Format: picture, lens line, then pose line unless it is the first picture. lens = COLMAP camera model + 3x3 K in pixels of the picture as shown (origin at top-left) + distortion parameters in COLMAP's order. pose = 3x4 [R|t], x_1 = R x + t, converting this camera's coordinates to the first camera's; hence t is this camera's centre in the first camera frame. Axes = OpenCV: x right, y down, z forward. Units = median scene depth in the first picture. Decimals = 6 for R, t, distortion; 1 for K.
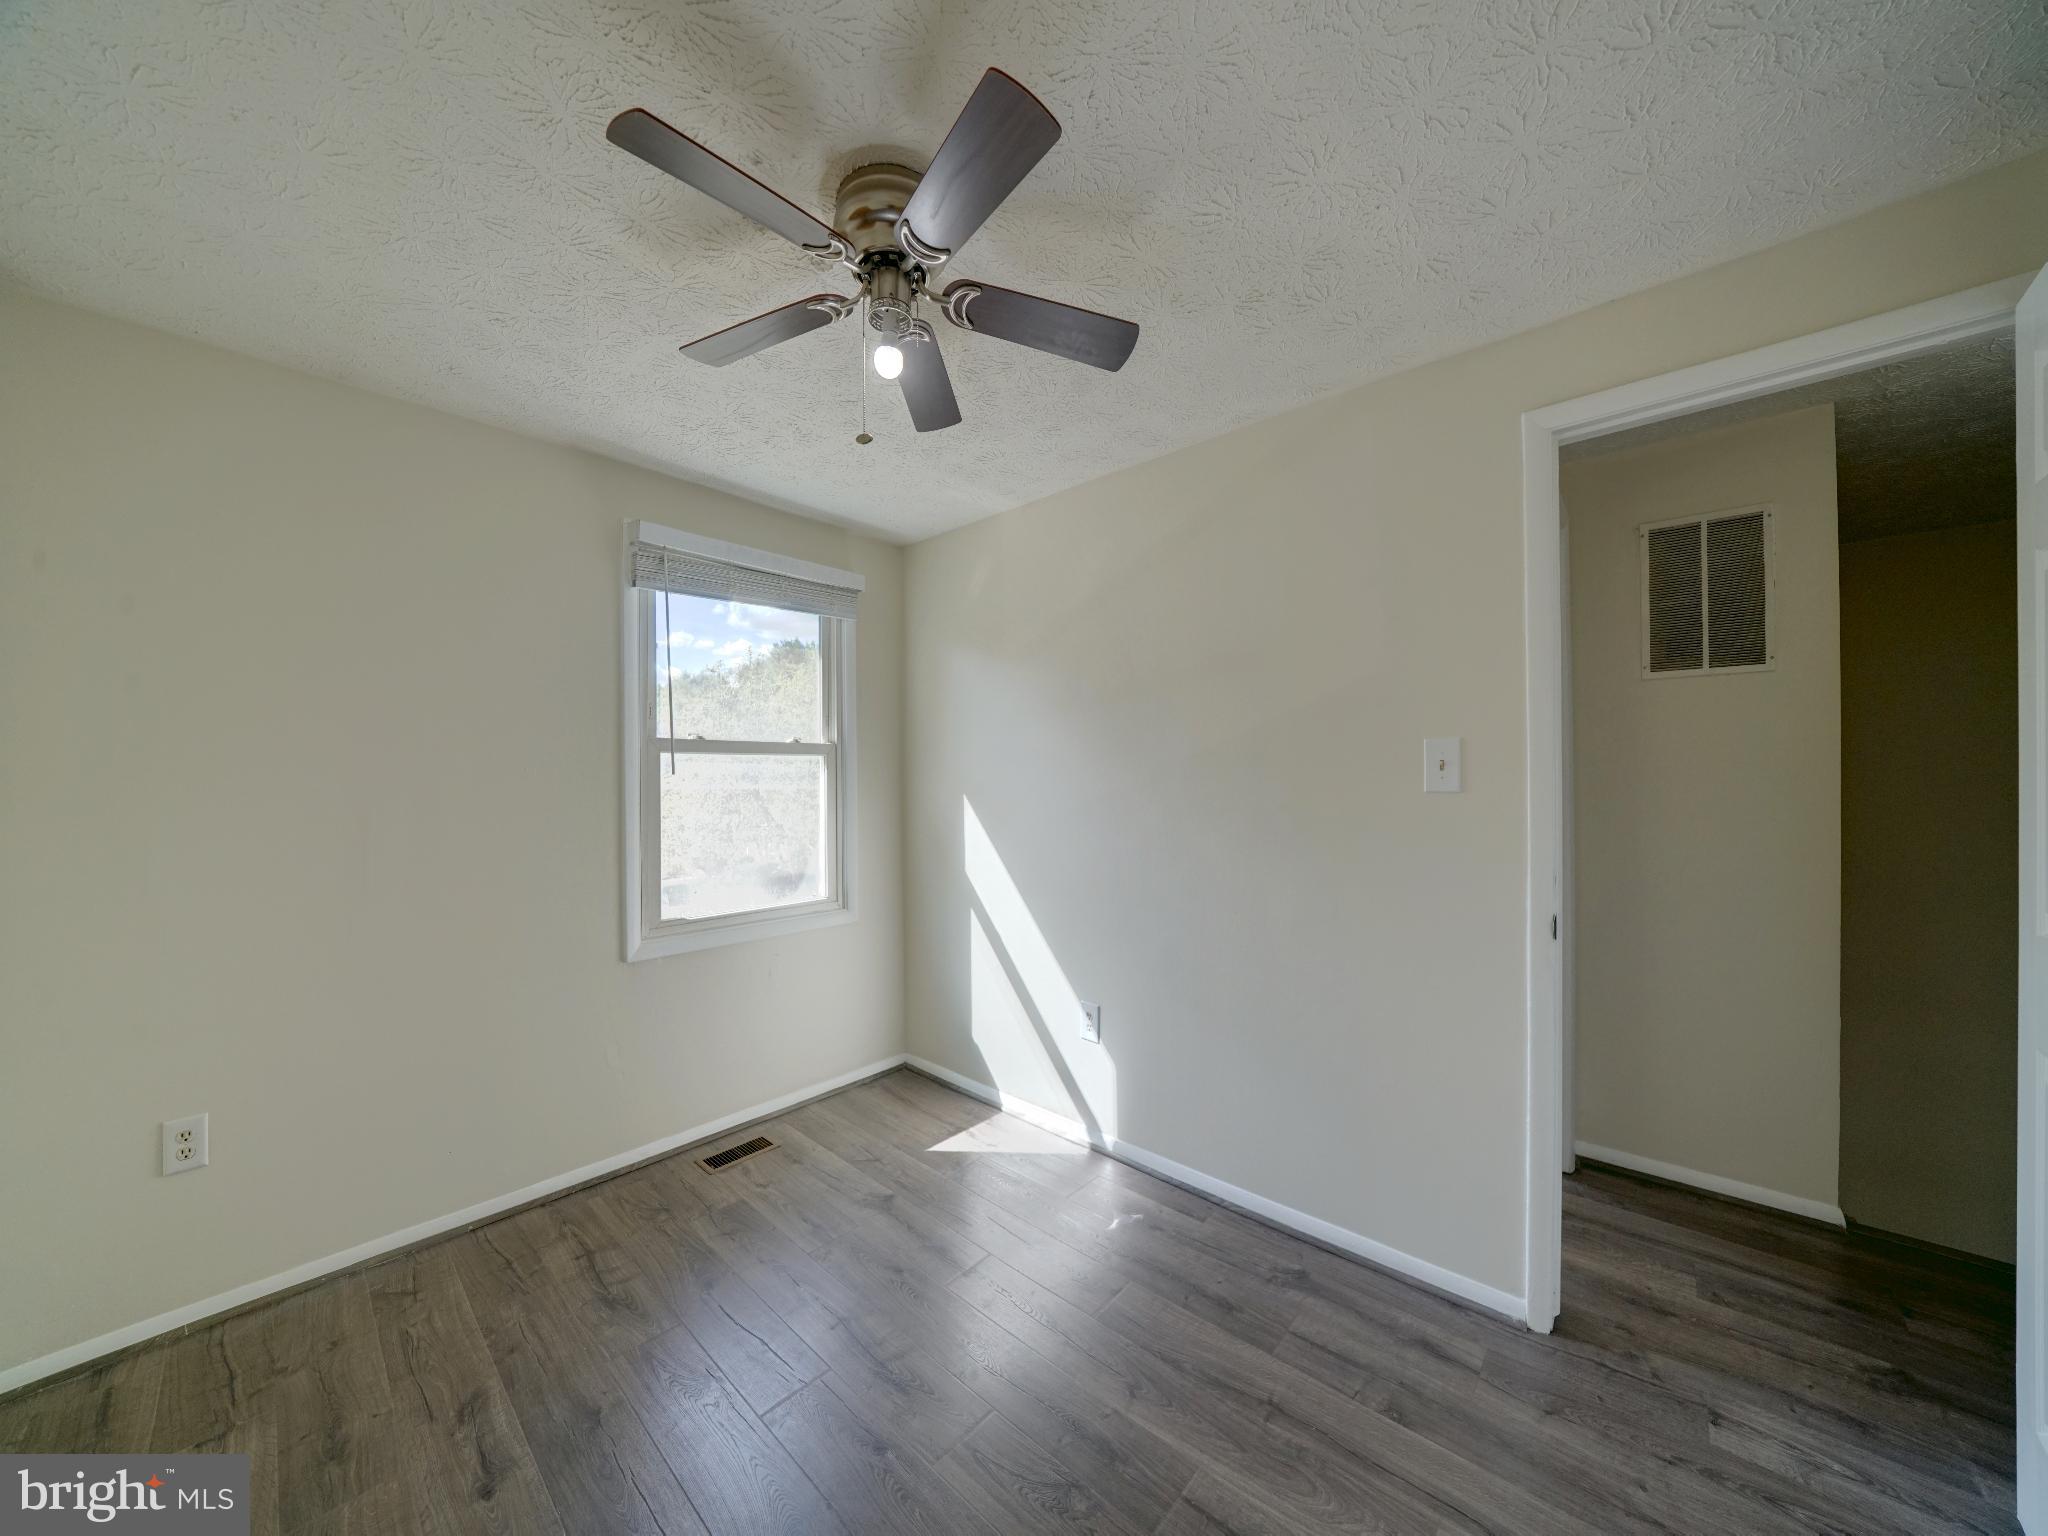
lens RADIAL K [[718.8, 0, 1020.8], [0, 718.8, 776.9], [0, 0, 1]] dist [-0.022400, 0.000693]
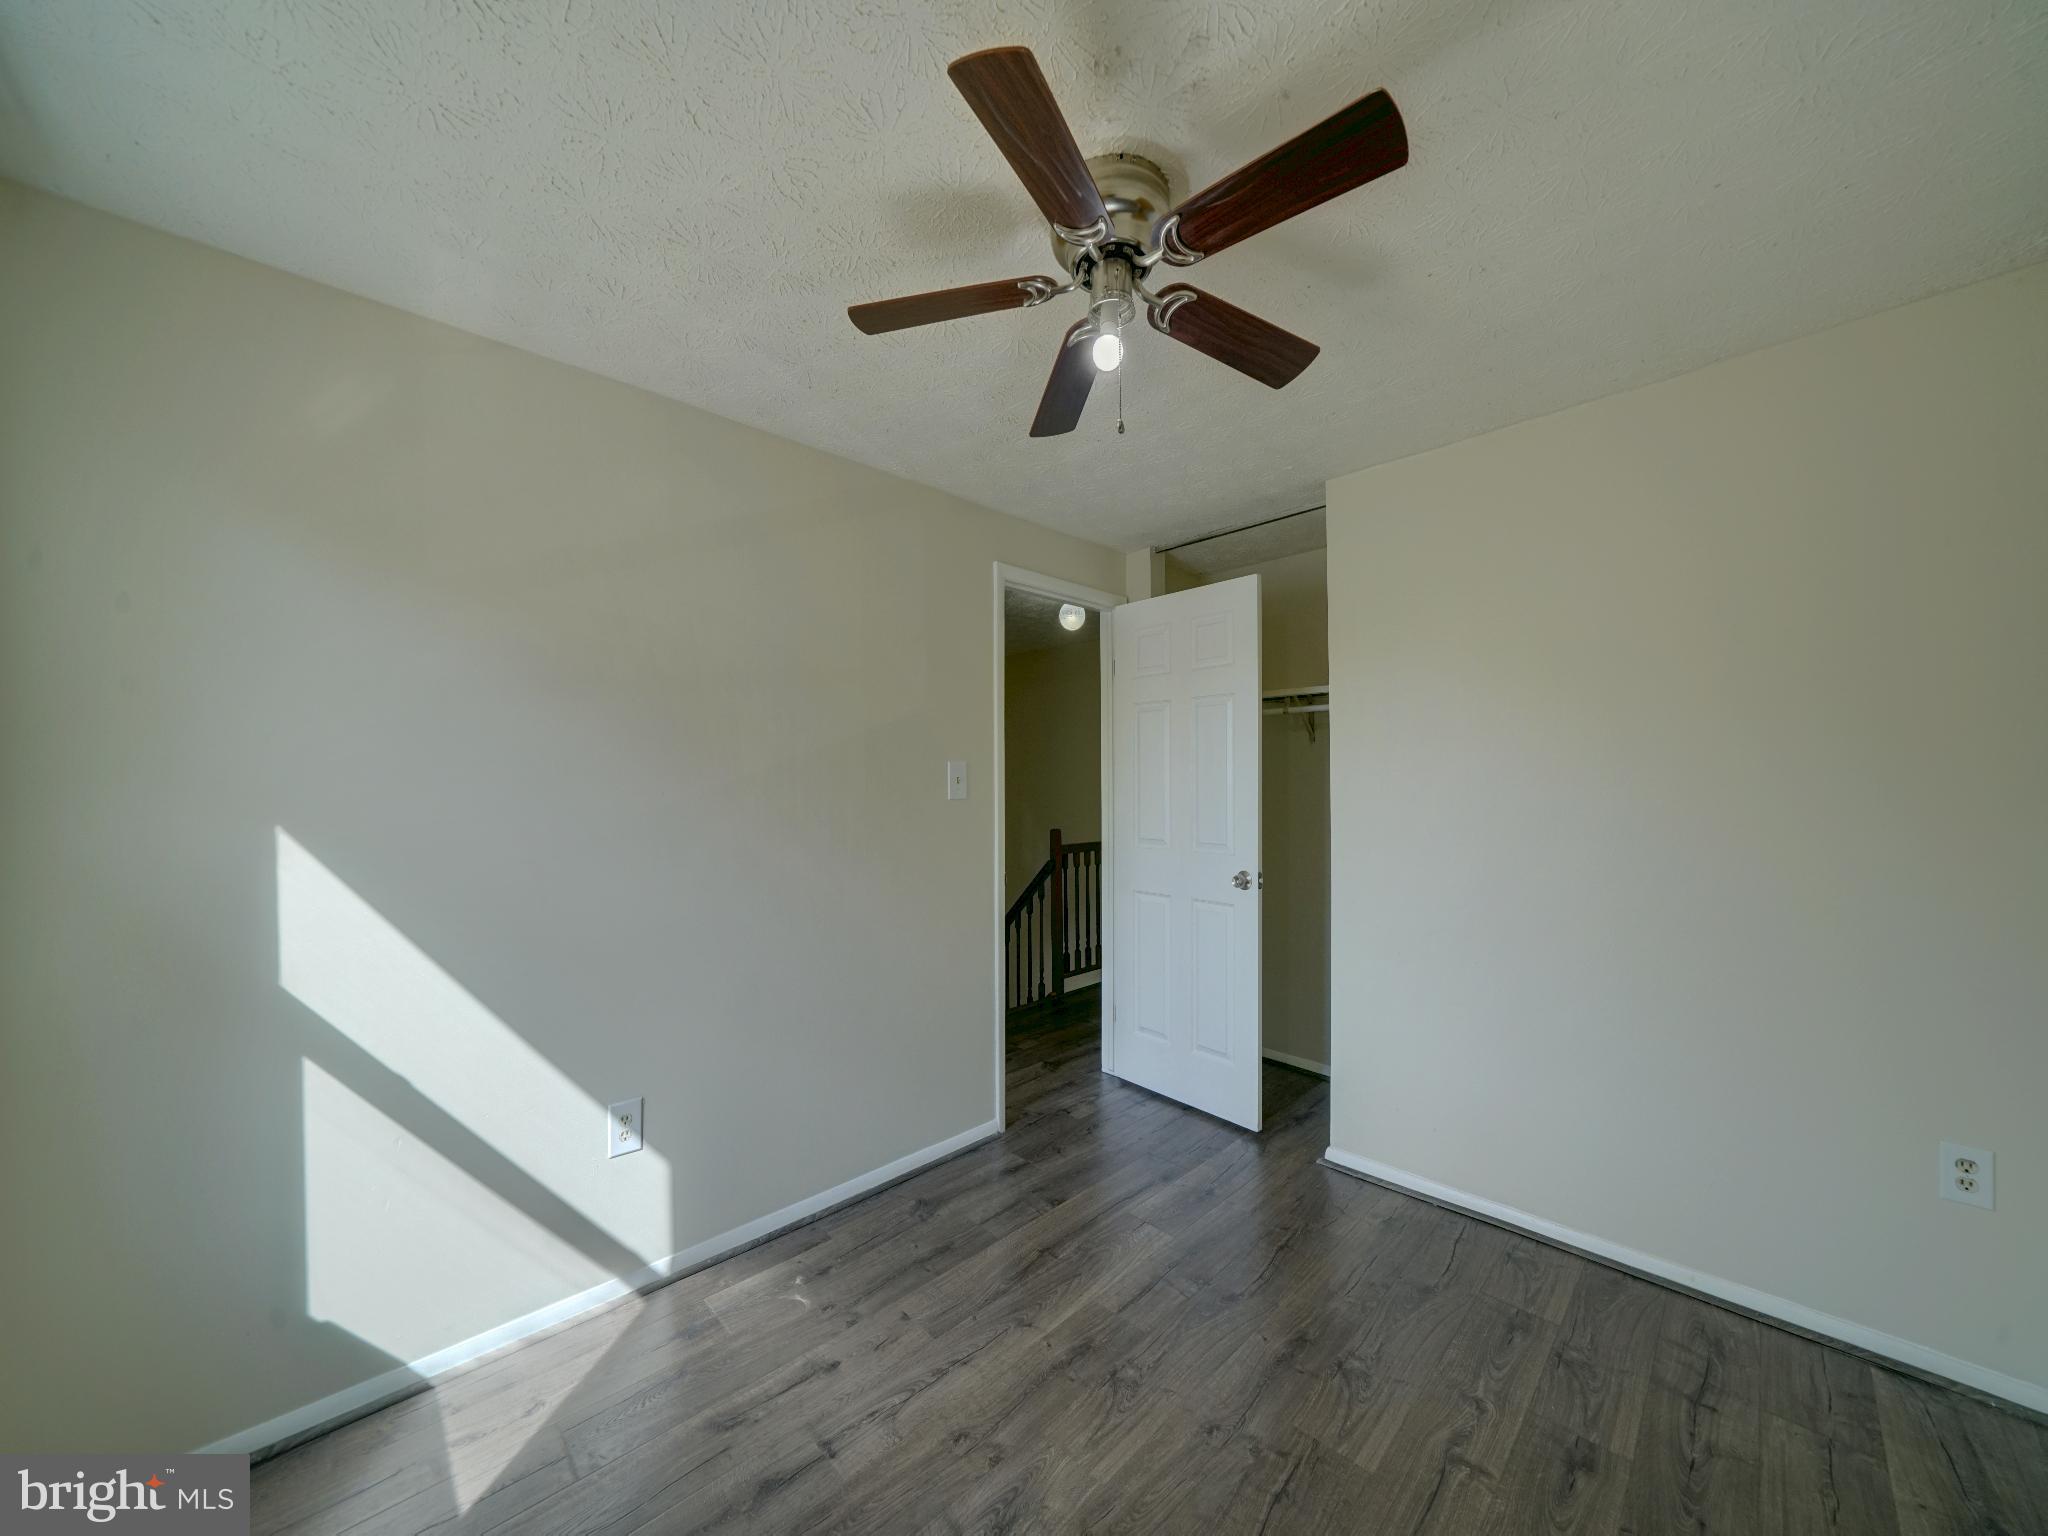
lens RADIAL K [[718.8, 0, 1023.2], [0, 718.8, 779.5], [0, 0, 1]] dist [-0.022400, 0.000693]
pose [[0.065606, 0.013154, 0.997759, -0.831870], [0.000464, 0.999913, -0.013213, 0.001211], [-0.997846, 0.001329, 0.065594, 0.769527]]
